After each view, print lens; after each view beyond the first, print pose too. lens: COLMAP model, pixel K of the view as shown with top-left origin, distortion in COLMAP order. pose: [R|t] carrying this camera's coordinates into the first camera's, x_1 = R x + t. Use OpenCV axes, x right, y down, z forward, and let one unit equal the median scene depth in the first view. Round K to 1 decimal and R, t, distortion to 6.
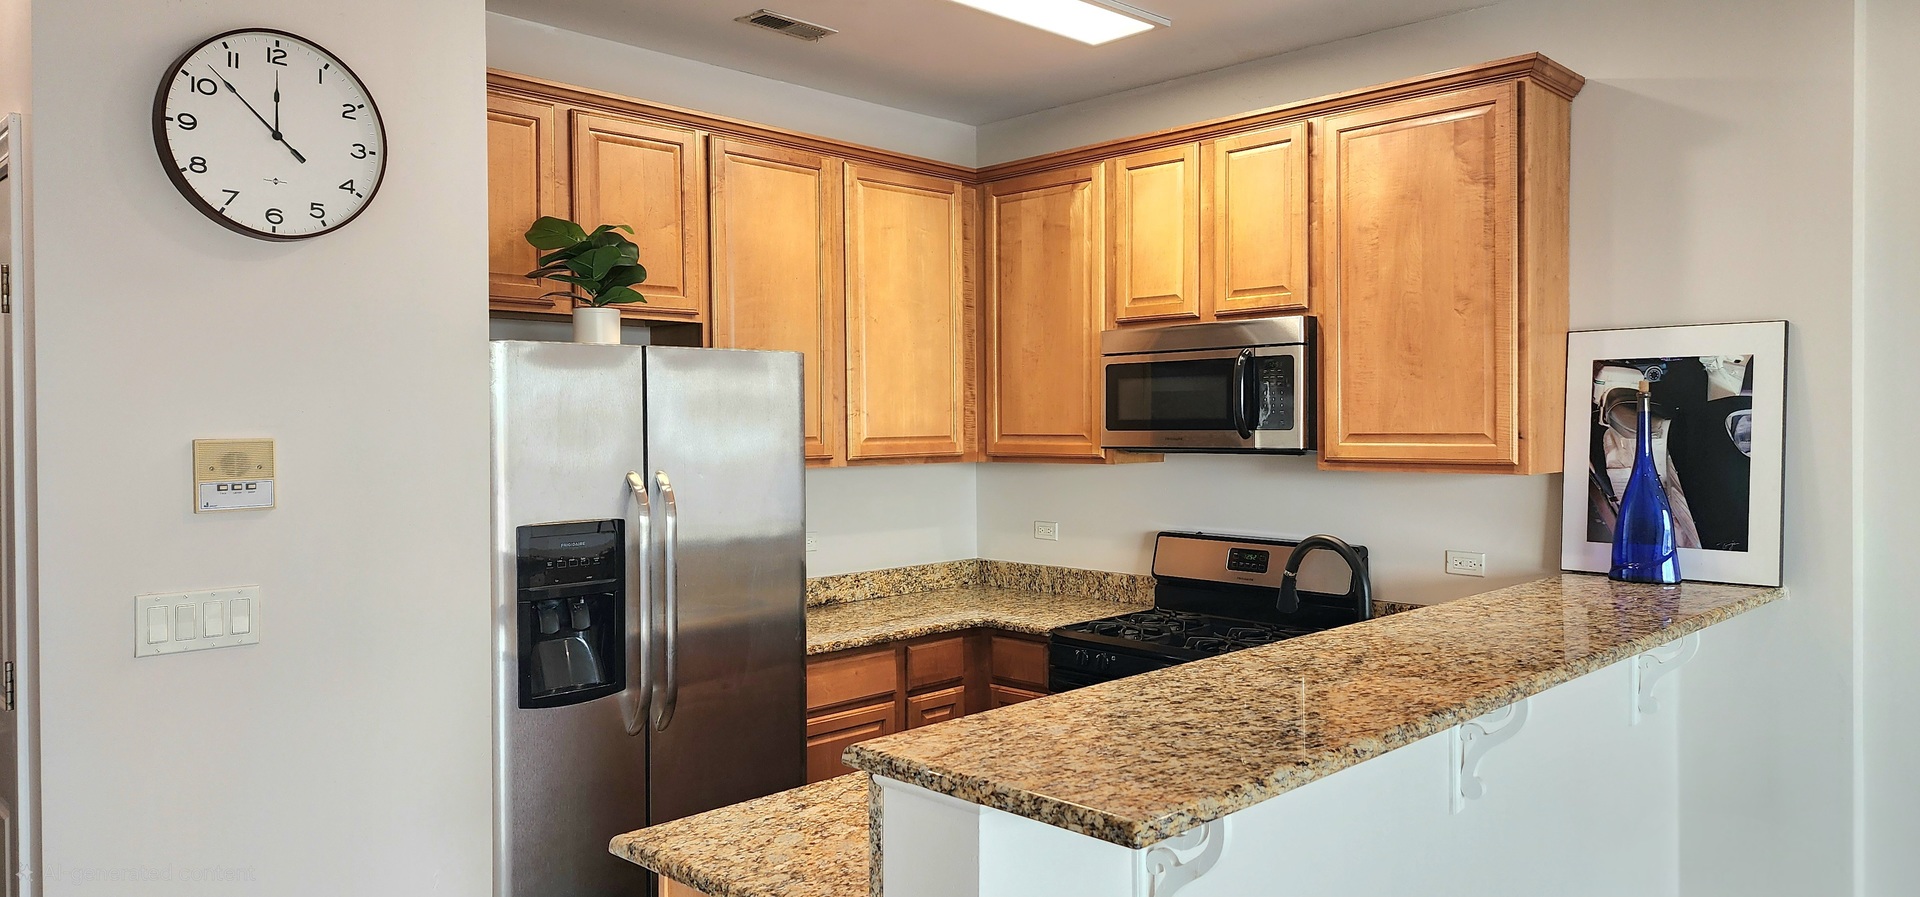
lens RADIAL K [[1293.3, 0, 960.0], [0, 1293.3, 448.5], [0, 0, 1]] dist [0.055802, -0.002272]
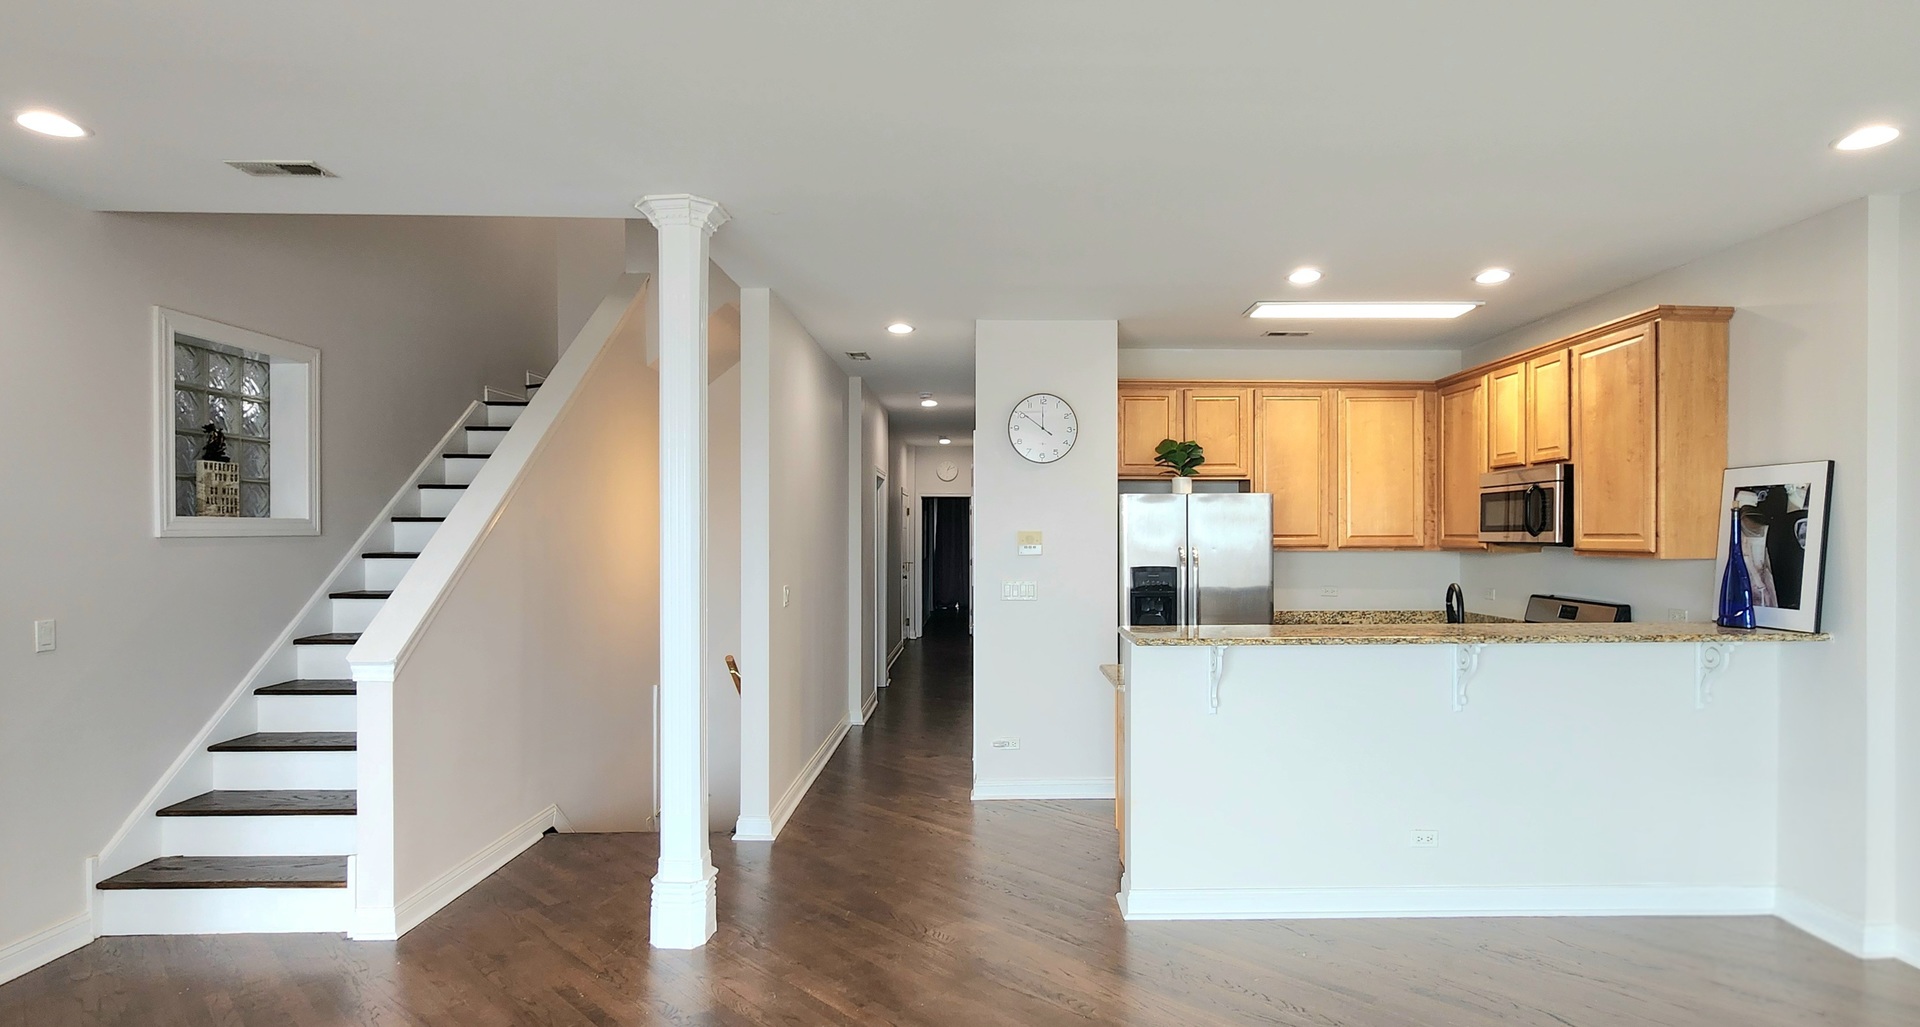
lens RADIAL K [[958.9, 0, 967.9], [0, 958.9, 535.3], [0, 0, 1]] dist [0.000013, 0.000186]
pose [[0.696263, 0.007081, -0.717752, 0.613091], [-0.018452, 0.999797, -0.008036, 0.014732], [0.717549, 0.018839, 0.696253, -0.412734]]
